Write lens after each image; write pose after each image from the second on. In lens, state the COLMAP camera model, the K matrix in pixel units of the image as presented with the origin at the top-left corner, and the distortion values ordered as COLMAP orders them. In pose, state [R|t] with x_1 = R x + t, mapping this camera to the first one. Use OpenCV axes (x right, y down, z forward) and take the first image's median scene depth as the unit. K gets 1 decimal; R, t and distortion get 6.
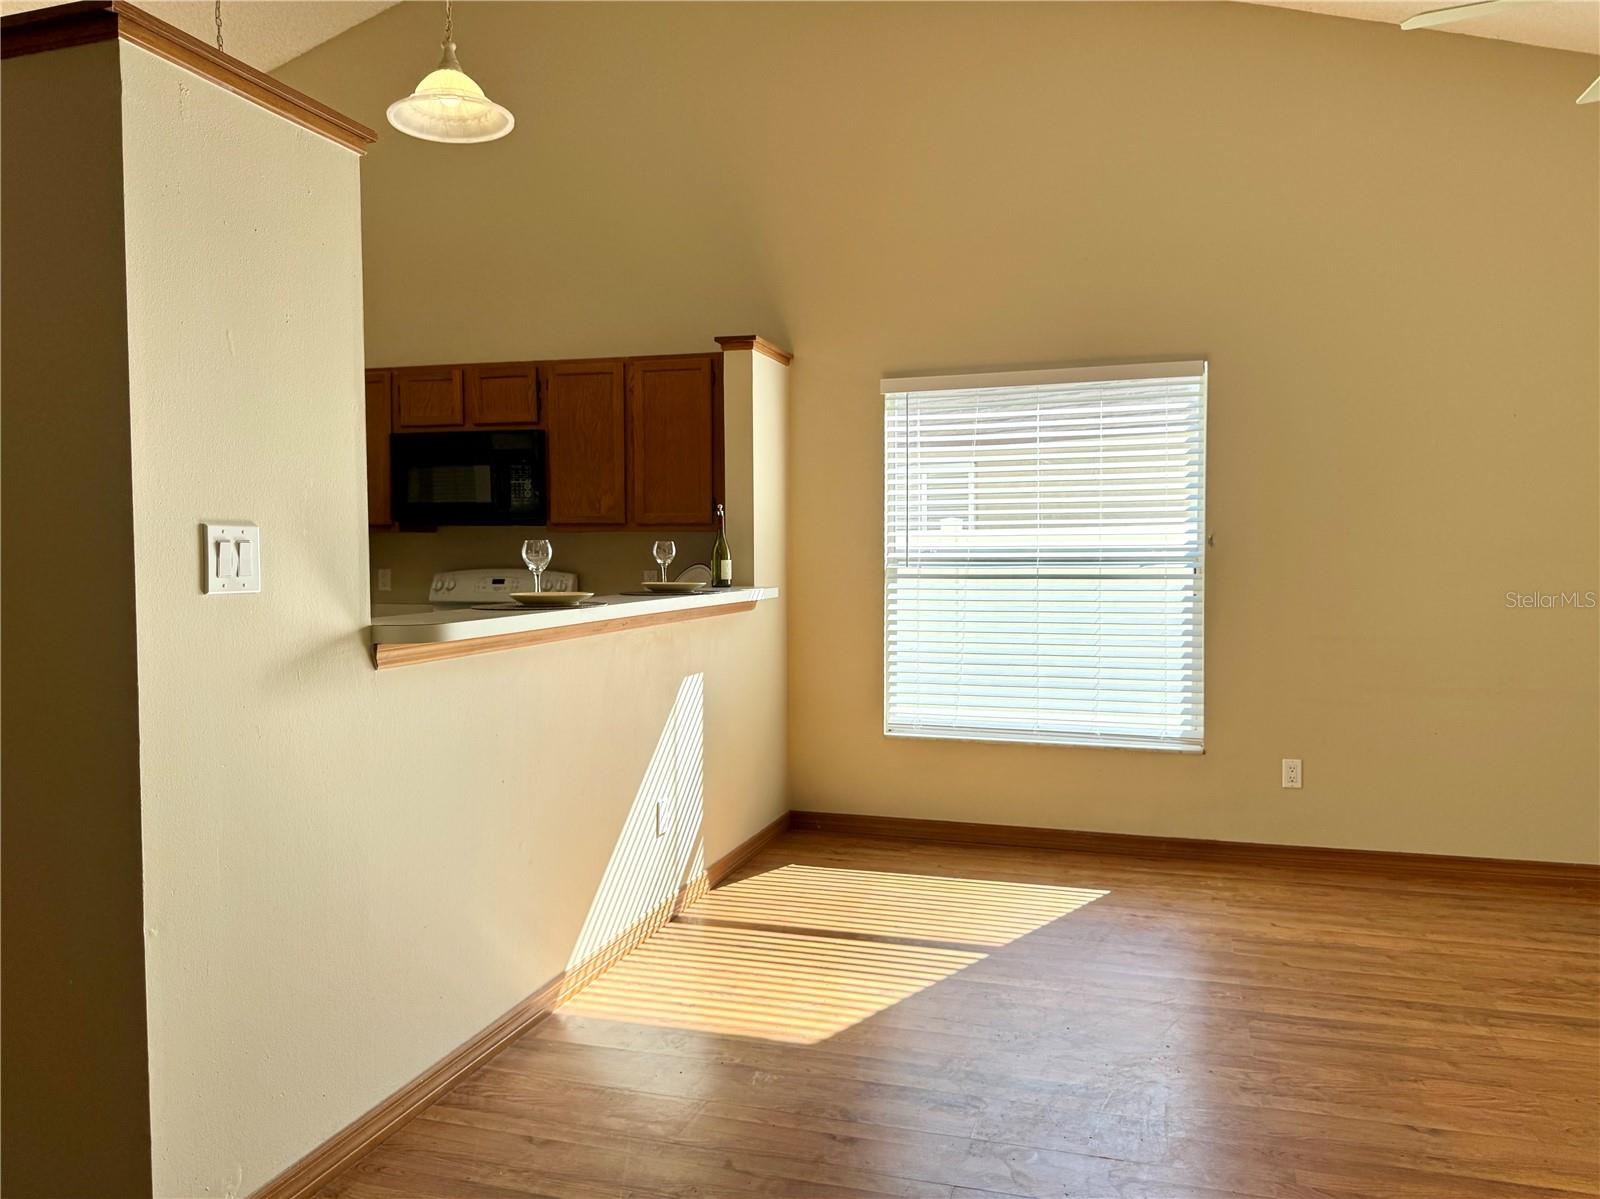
lens RADIAL K [[1129.3, 0, 810.4], [0, 1129.3, 598.6], [0, 0, 1]] dist [0.172334, -0.263971]
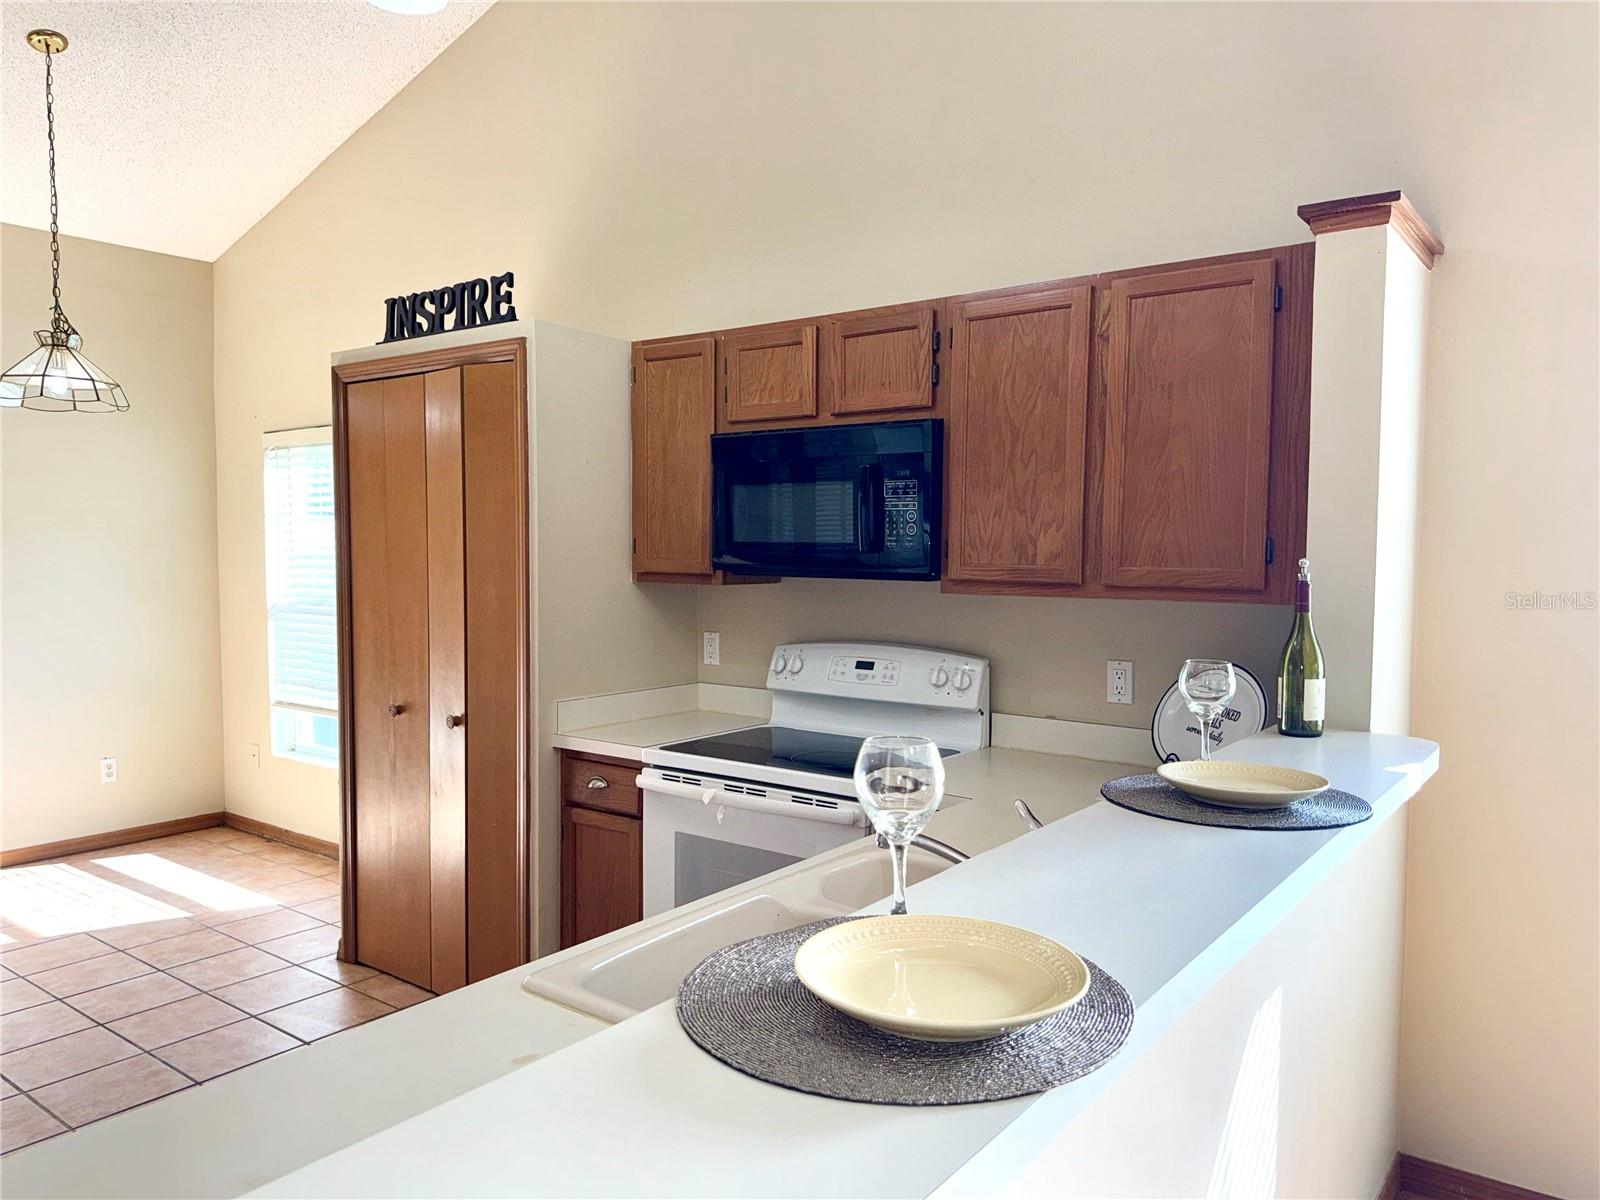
lens RADIAL K [[1129.3, 0, 810.4], [0, 1129.3, 599.1], [0, 0, 1]] dist [0.172334, -0.263971]
pose [[0.940491, 0.024310, -0.338947, -0.099744], [-0.022926, 0.999704, 0.008087, -0.060012], [0.339044, 0.000165, 0.940771, 0.440555]]
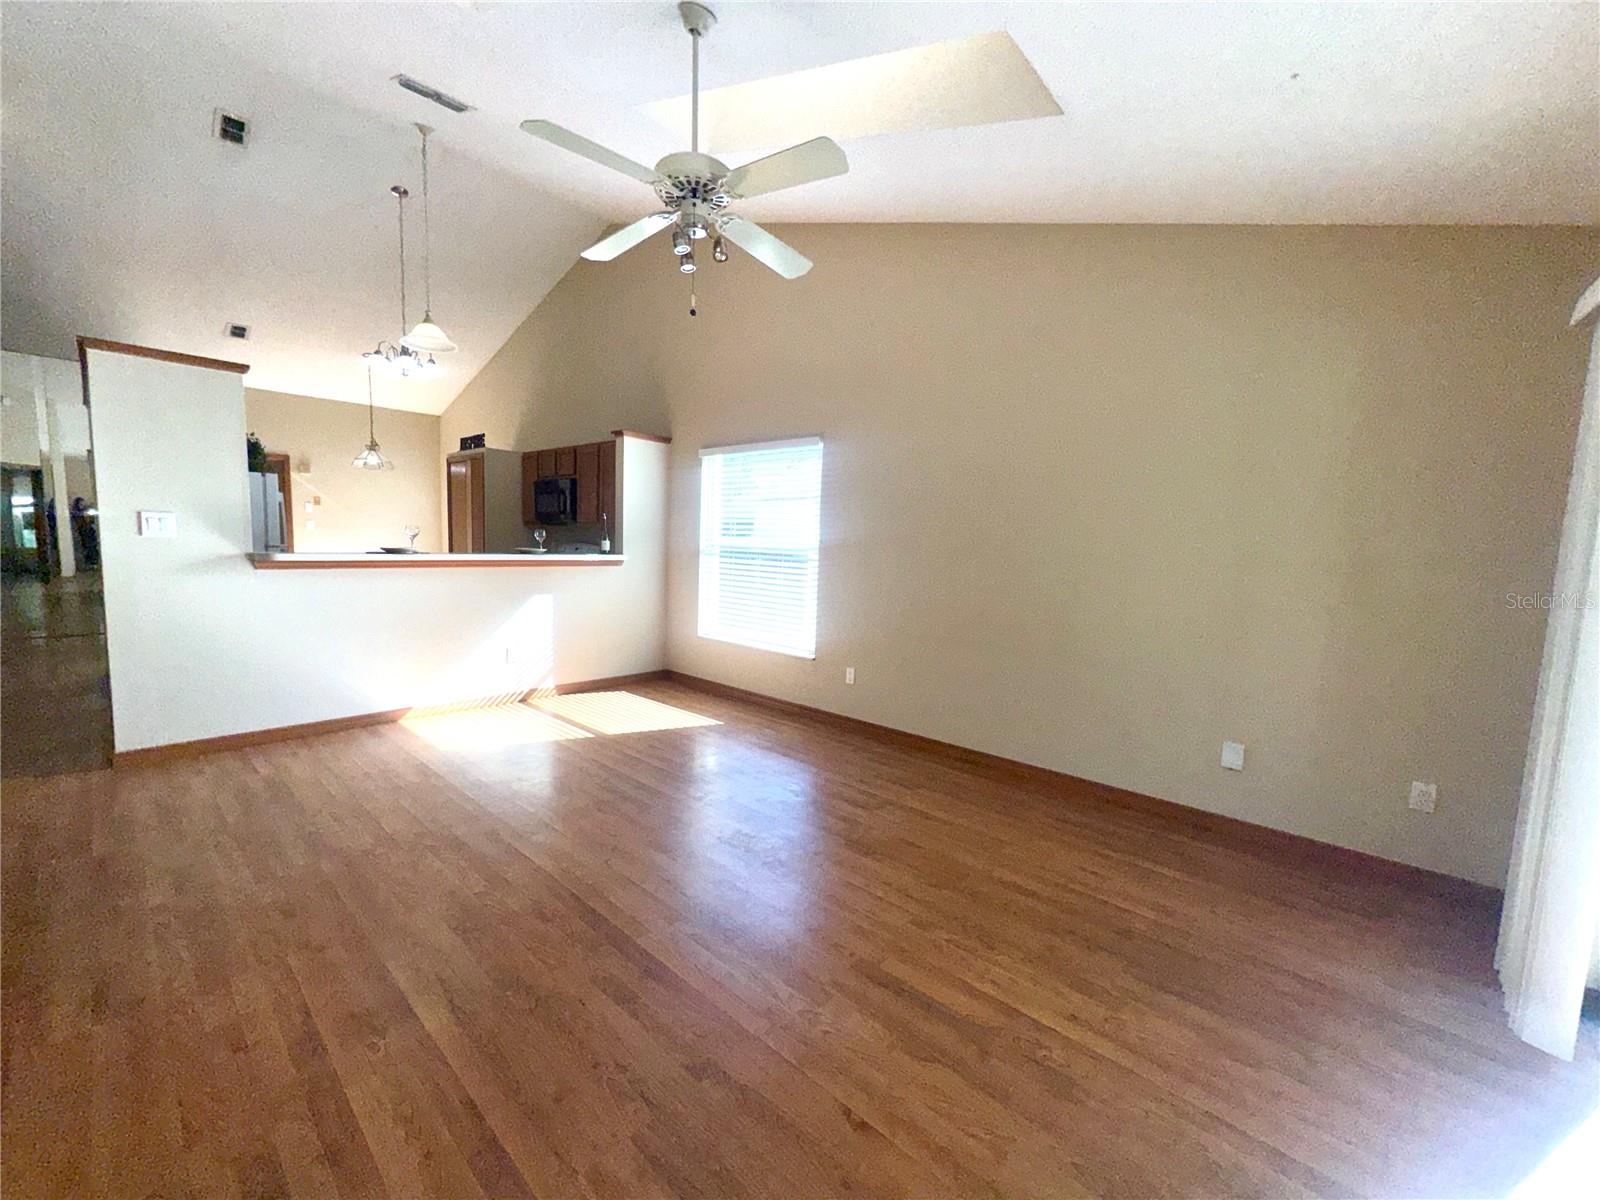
lens RADIAL K [[635.3, 0, 800.0], [0, 635.3, 600.0], [0, 0, 1]] dist [-0.001495, -0.000141]
pose [[0.906926, 0.073442, -0.414840, 0.667379], [-0.055649, 0.996943, 0.054835, -0.008990], [0.417599, -0.026646, 0.908241, 0.094847]]
